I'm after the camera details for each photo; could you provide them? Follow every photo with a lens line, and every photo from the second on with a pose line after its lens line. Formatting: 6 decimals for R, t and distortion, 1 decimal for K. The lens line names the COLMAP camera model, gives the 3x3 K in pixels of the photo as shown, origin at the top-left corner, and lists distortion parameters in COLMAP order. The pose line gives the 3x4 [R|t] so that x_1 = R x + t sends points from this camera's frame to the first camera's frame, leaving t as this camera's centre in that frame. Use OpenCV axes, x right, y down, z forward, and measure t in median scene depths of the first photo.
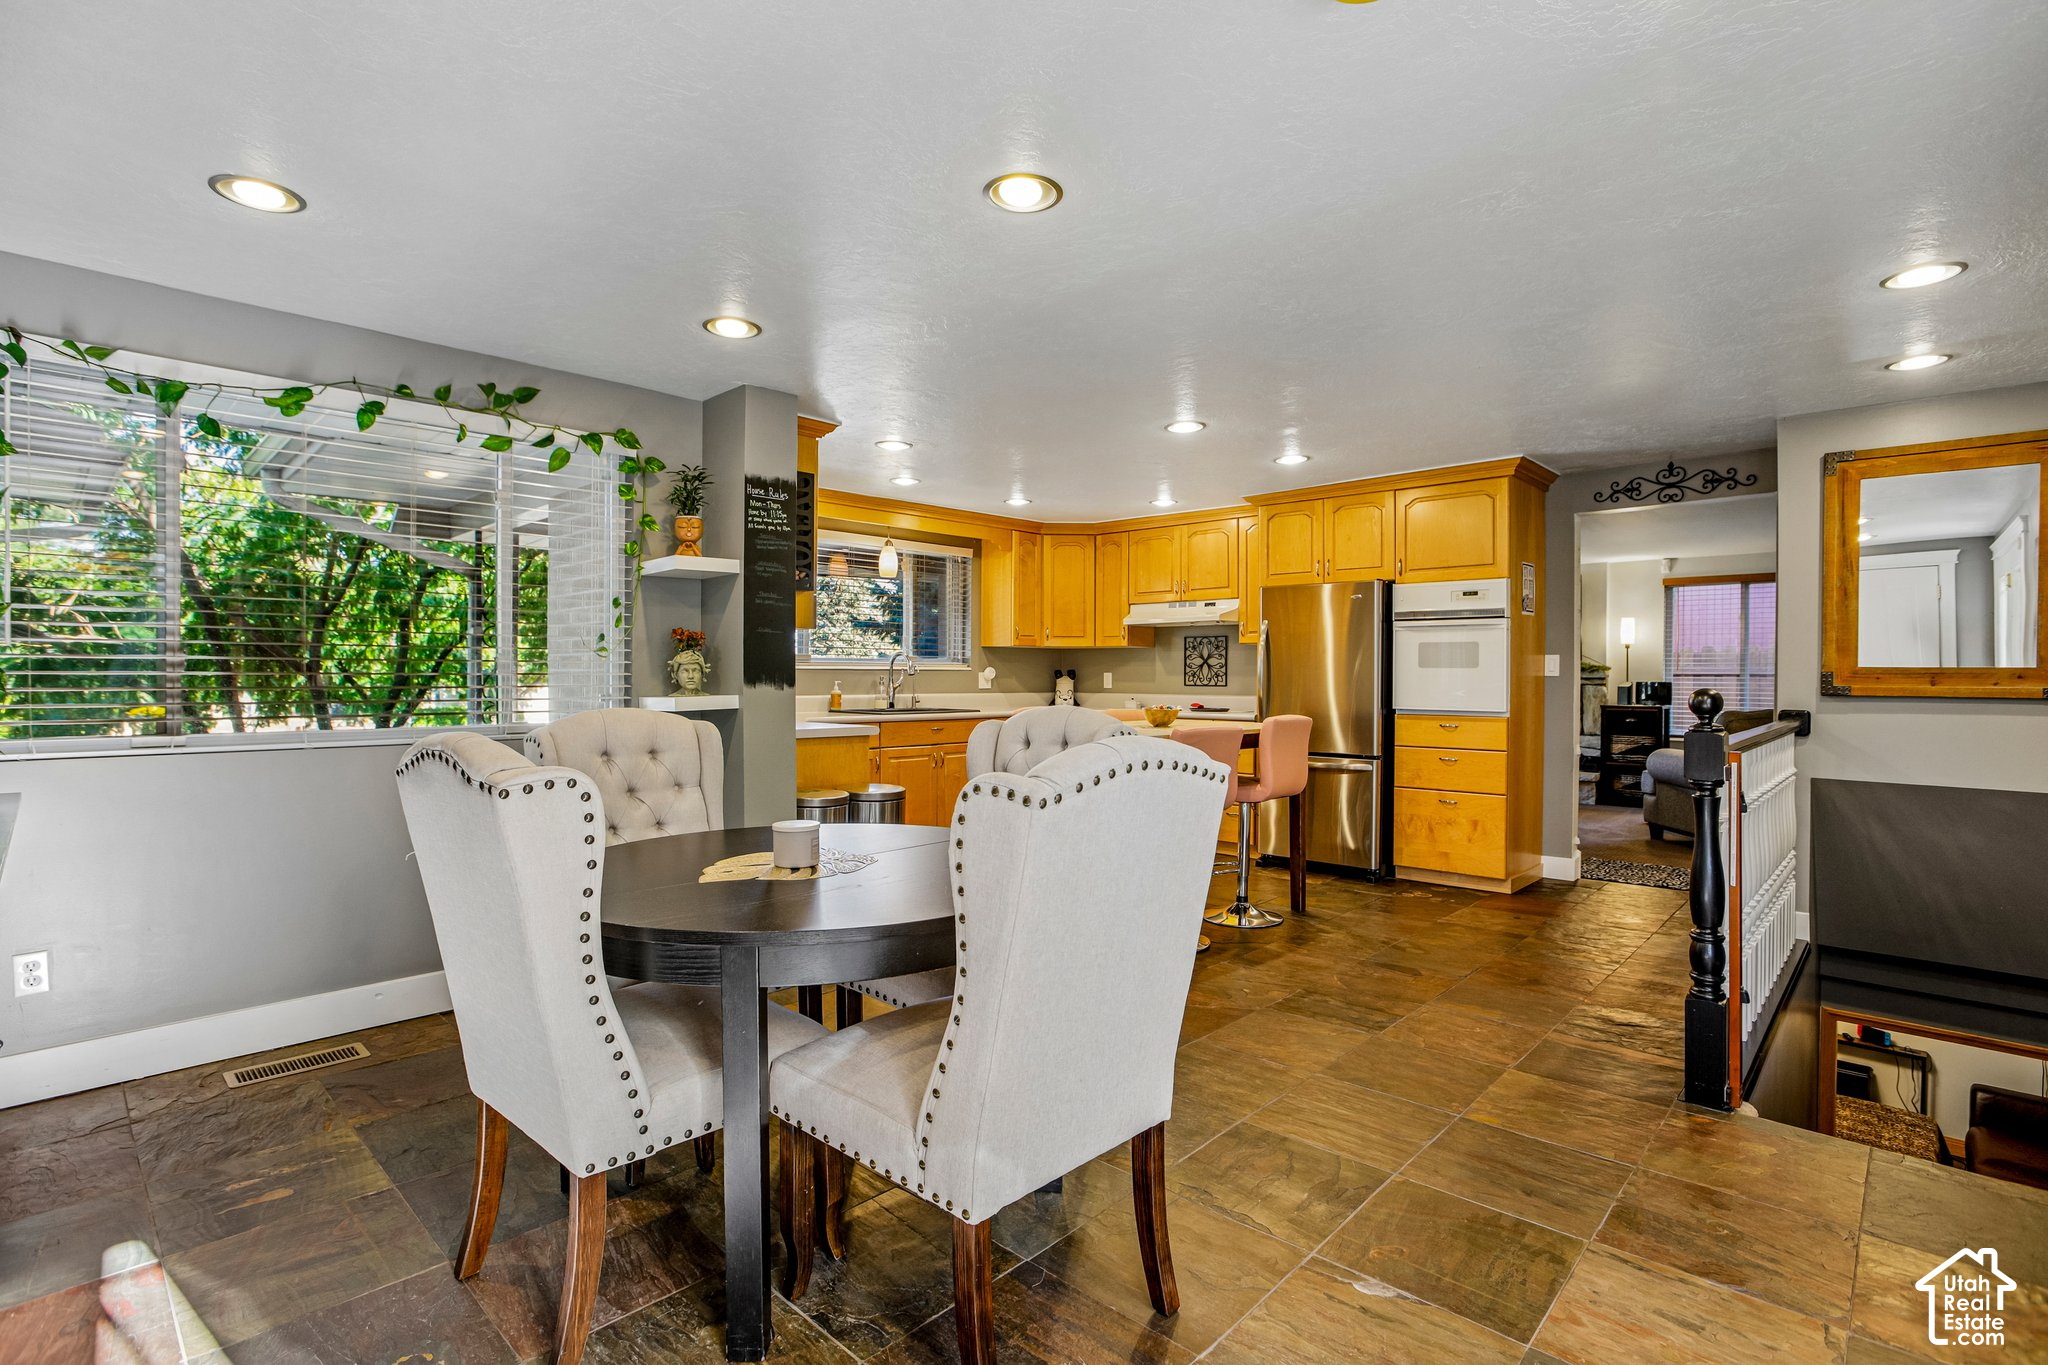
lens RADIAL K [[987.0, 0, 1022.8], [0, 987.0, 677.5], [0, 0, 1]] dist [-0.054110, 0.027298]
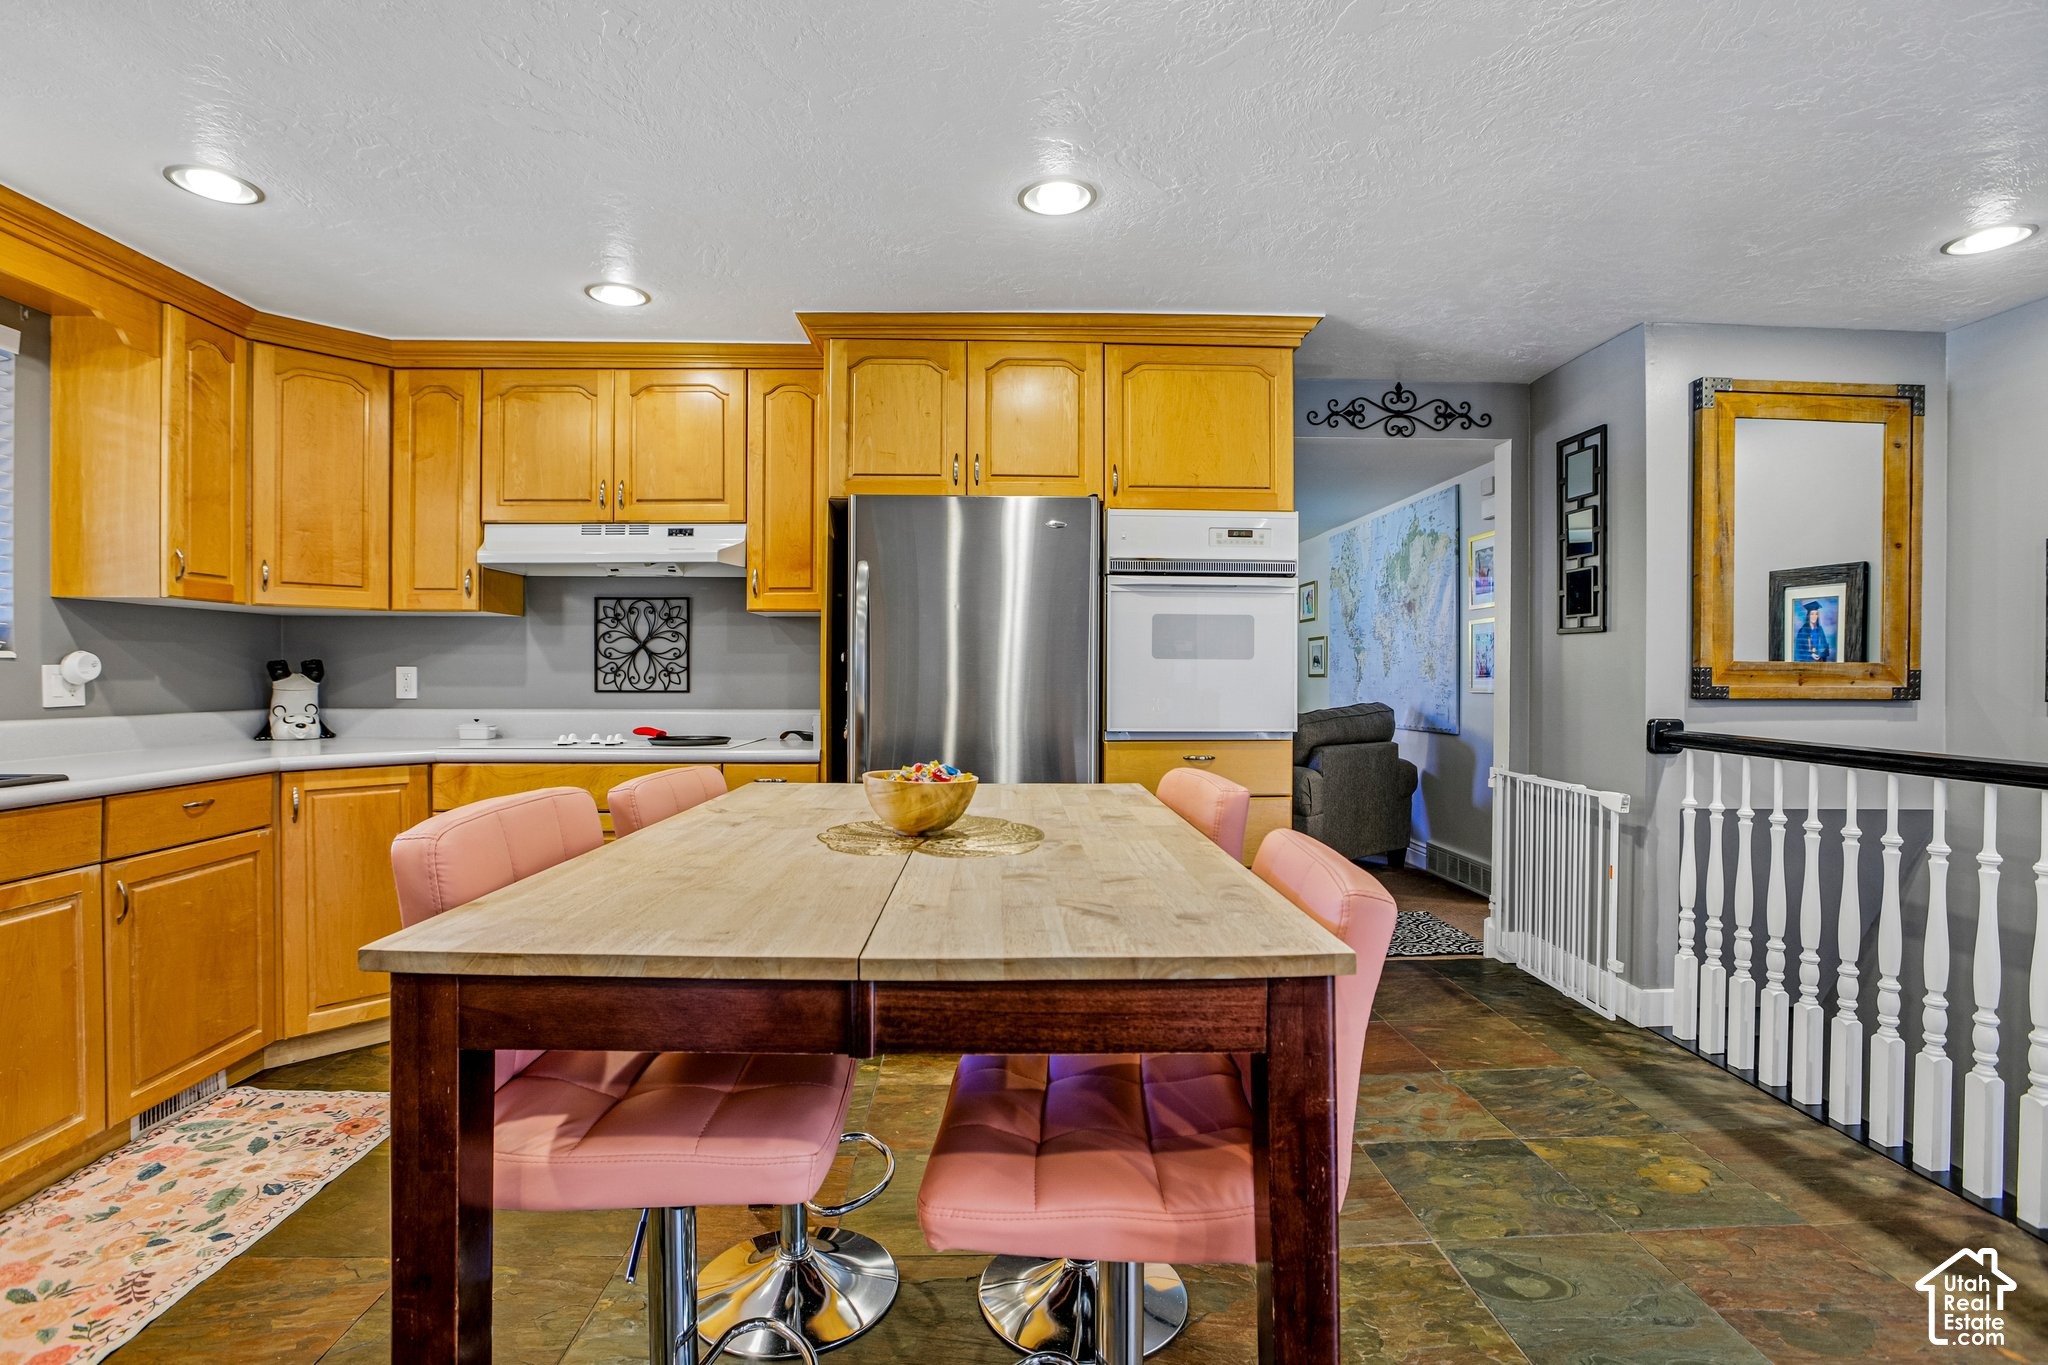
lens RADIAL K [[987.0, 0, 1022.8], [0, 987.0, 677.5], [0, 0, 1]] dist [-0.054110, 0.027298]
pose [[0.698292, -0.004087, 0.715801, -0.046546], [0.001867, 0.999991, 0.003889, -0.000908], [-0.715810, -0.001379, 0.698293, 0.497763]]
